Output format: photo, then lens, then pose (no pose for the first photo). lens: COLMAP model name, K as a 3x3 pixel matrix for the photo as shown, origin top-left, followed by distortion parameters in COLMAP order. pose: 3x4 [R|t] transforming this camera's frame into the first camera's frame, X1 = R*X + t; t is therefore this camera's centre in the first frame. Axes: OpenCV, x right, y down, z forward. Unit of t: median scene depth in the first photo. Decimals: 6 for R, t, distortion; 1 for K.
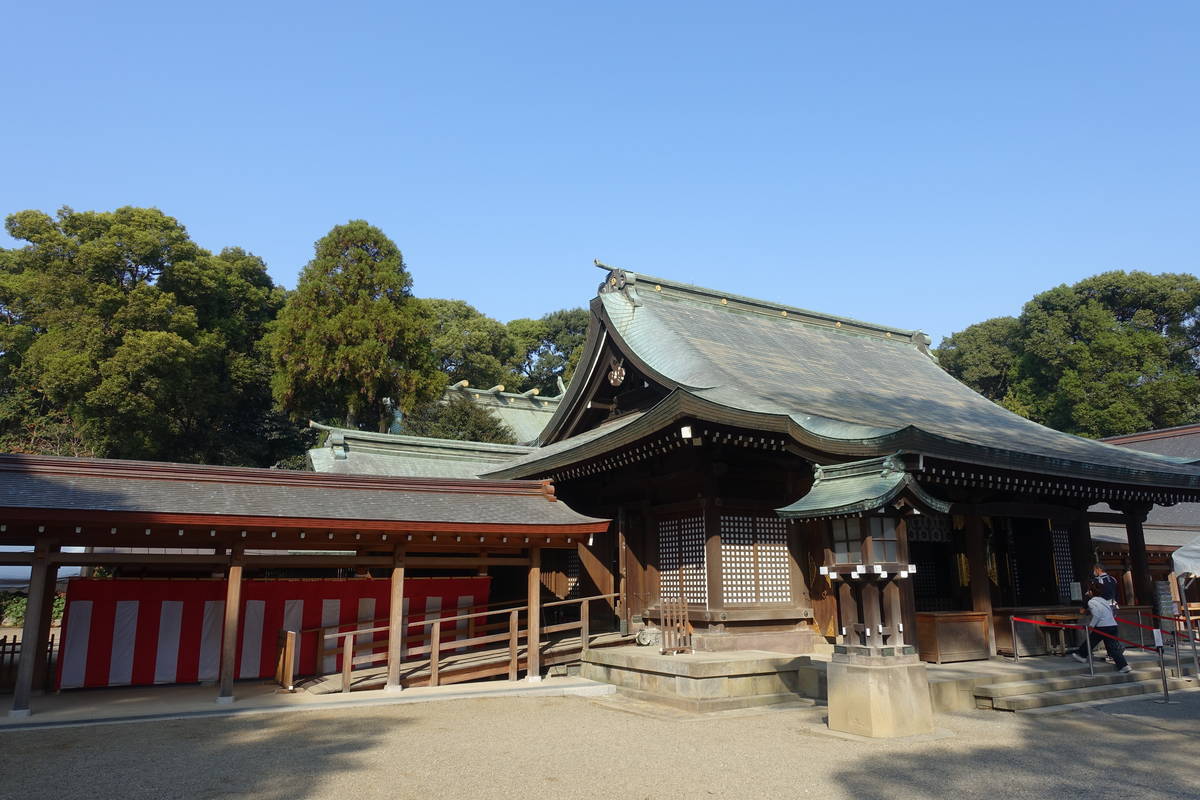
lens RADIAL K [[819.2, 0, 600.0], [0, 819.2, 400.0], [0, 0, 1]] dist [-0.005089, 0.000483]
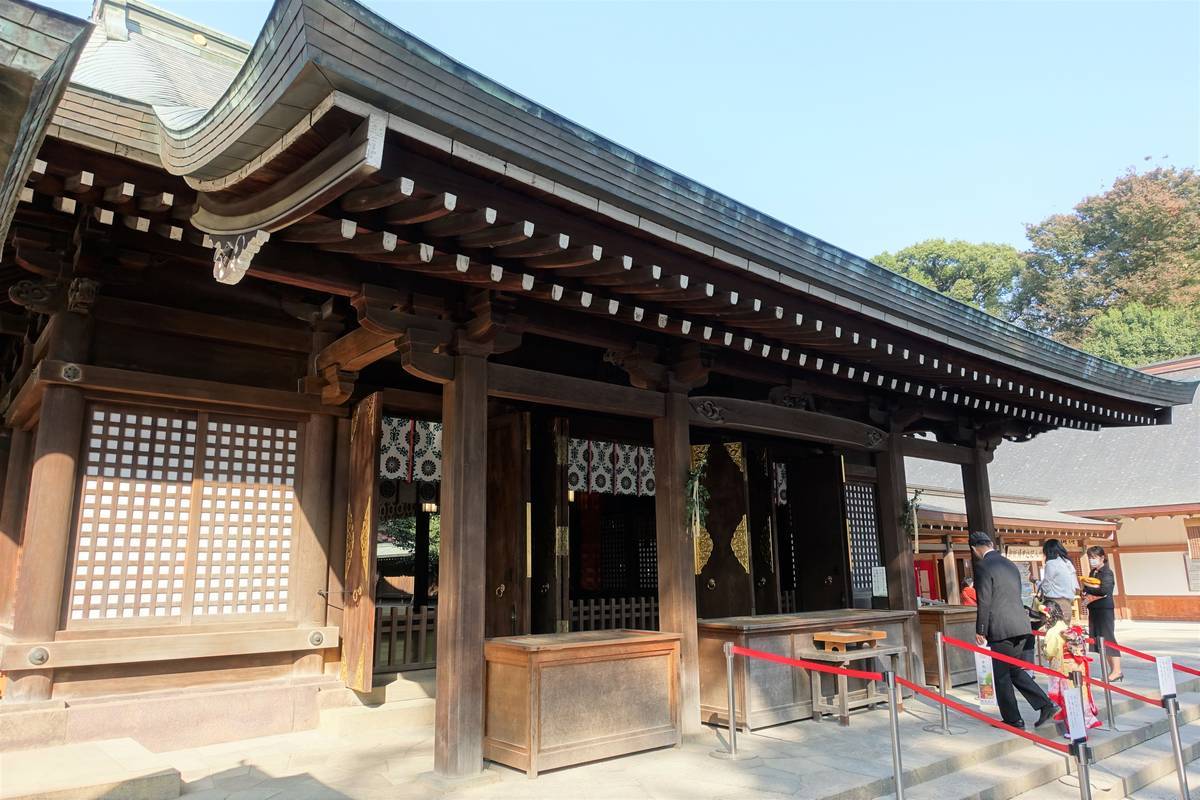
lens RADIAL K [[819.2, 0, 600.0], [0, 819.2, 400.0], [0, 0, 1]] dist [-0.005089, 0.000483]
pose [[0.983199, 0.028586, 0.180282, 0.317612], [-0.030096, 0.999531, 0.005645, 0.122511], [-0.180036, -0.010976, 0.983599, 0.529811]]
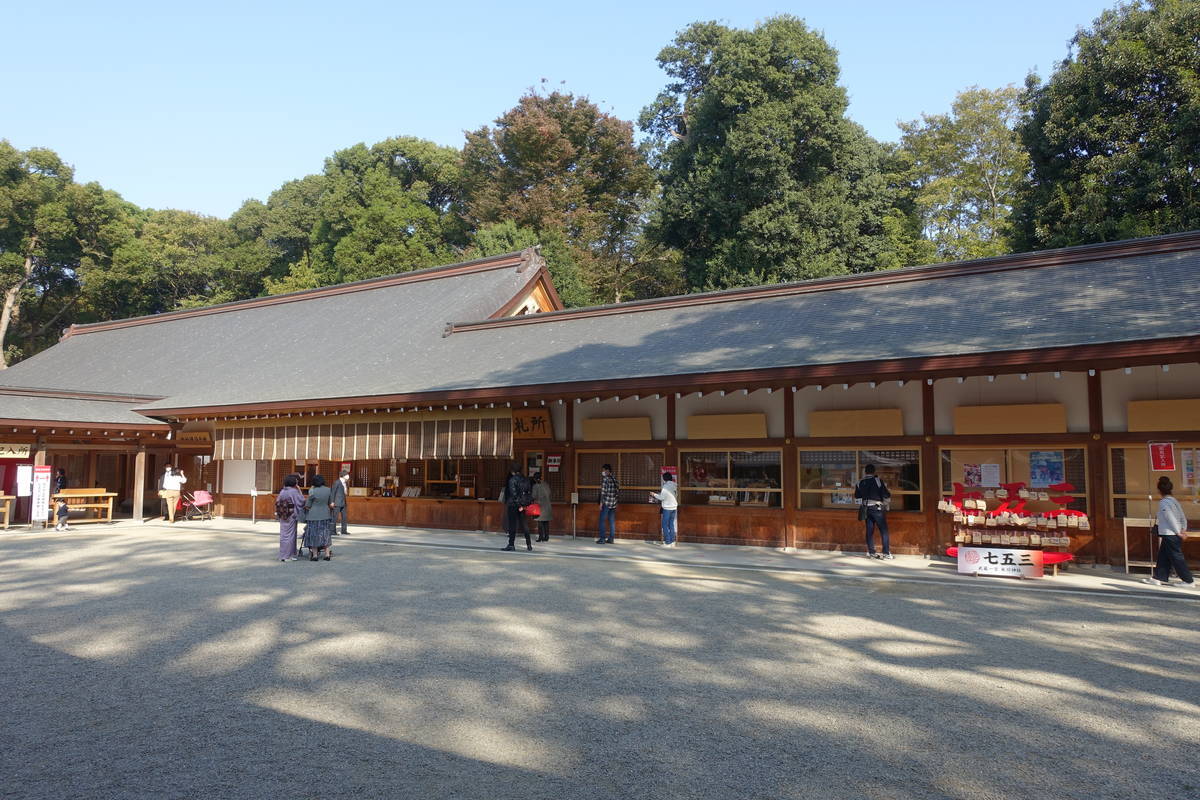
lens RADIAL K [[819.2, 0, 600.0], [0, 819.2, 400.0], [0, 0, 1]] dist [-0.005089, 0.000483]
pose [[0.880776, 0.049241, 0.470967, 1.461929], [-0.115568, 0.986857, 0.112950, 0.025553], [-0.459215, -0.153913, 0.874890, 0.161601]]
